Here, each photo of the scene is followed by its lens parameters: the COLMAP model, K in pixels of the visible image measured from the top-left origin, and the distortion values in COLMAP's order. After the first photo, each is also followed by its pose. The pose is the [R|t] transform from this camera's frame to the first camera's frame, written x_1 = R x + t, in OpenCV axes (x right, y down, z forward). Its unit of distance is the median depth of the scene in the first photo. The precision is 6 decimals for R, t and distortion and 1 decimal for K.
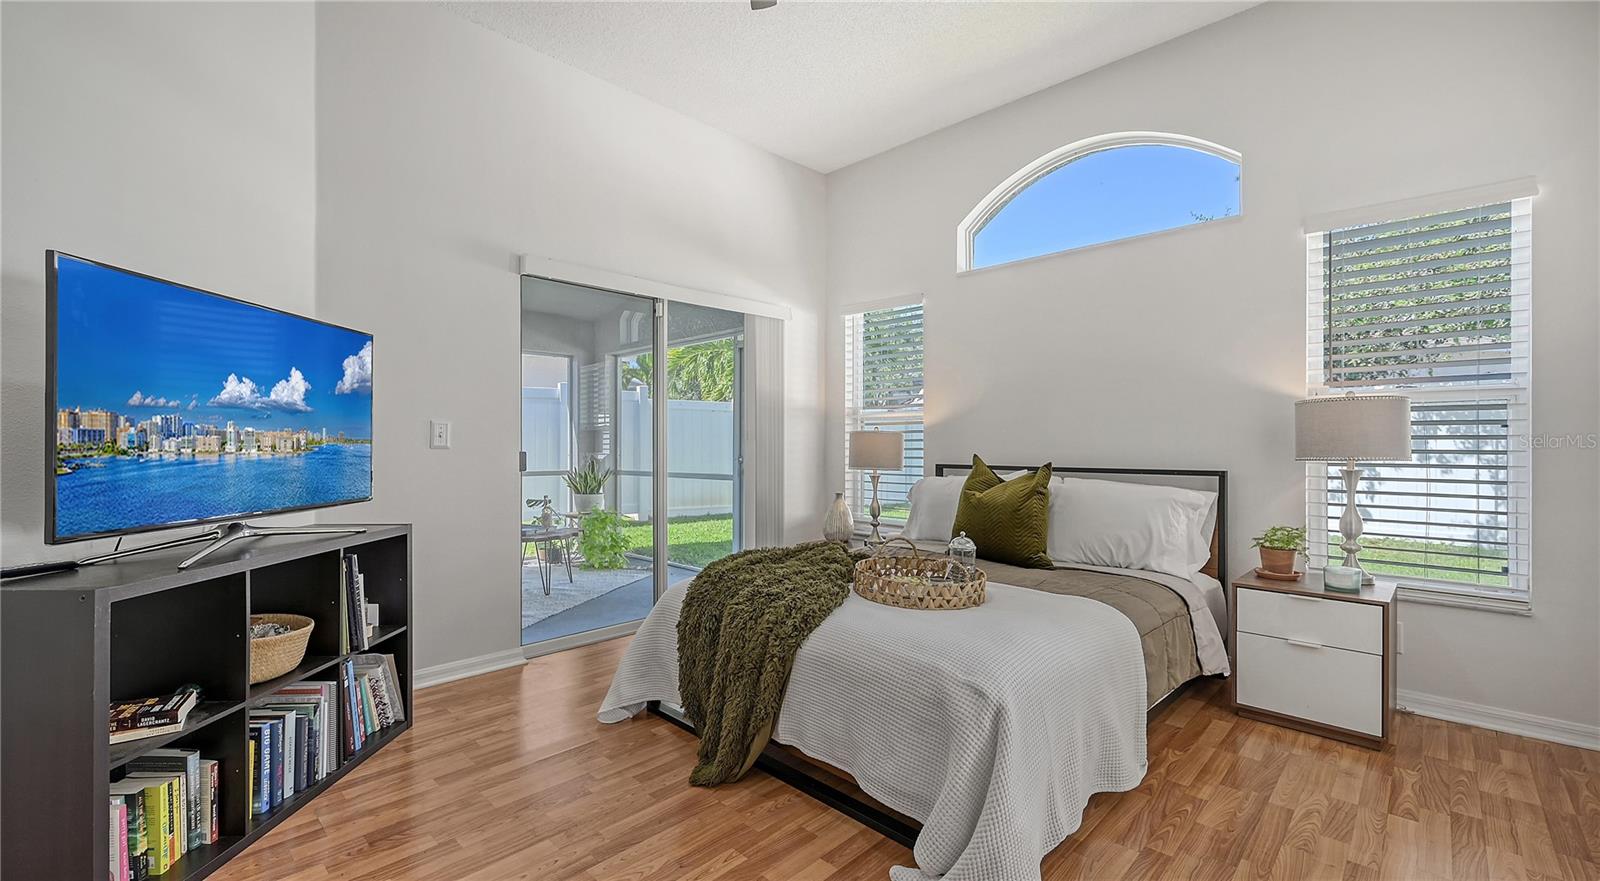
lens RADIAL K [[637.0, 0, 770.4], [0, 637.0, 437.5], [0, 0, 1]] dist [0.007340, -0.000364]
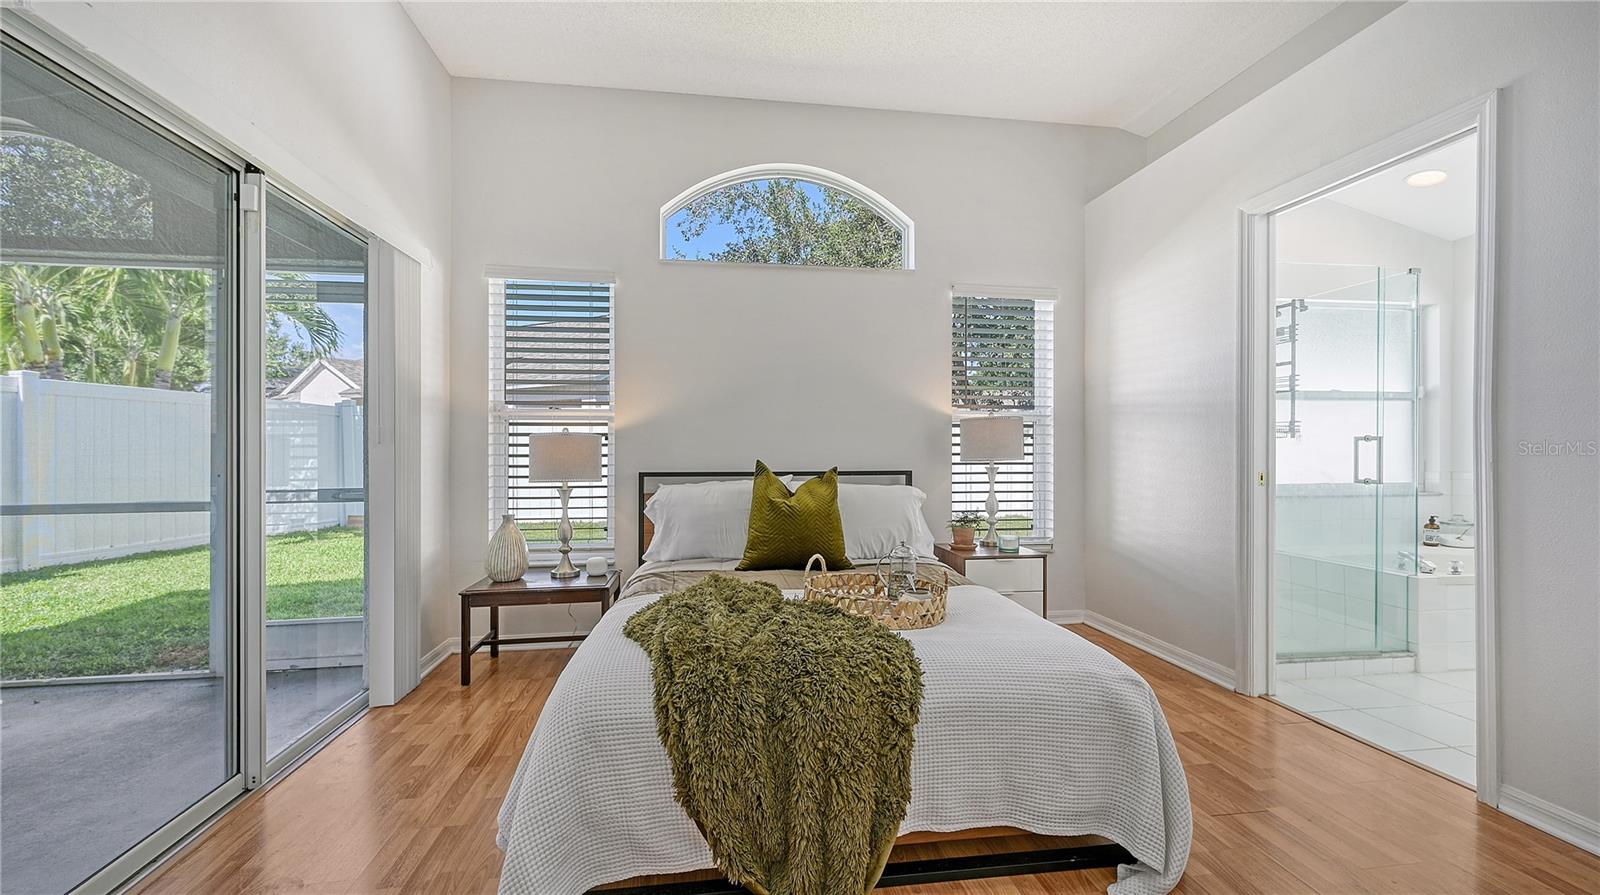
lens RADIAL K [[646.8, 0, 799.1], [0, 646.8, 449.5], [0, 0, 1]] dist [-0.003816, -0.000361]
pose [[0.601918, -0.000403, 0.798558, -0.436099], [-0.007374, 0.999954, 0.006062, 0.004667], [-0.798524, -0.009538, 0.601887, 0.406430]]
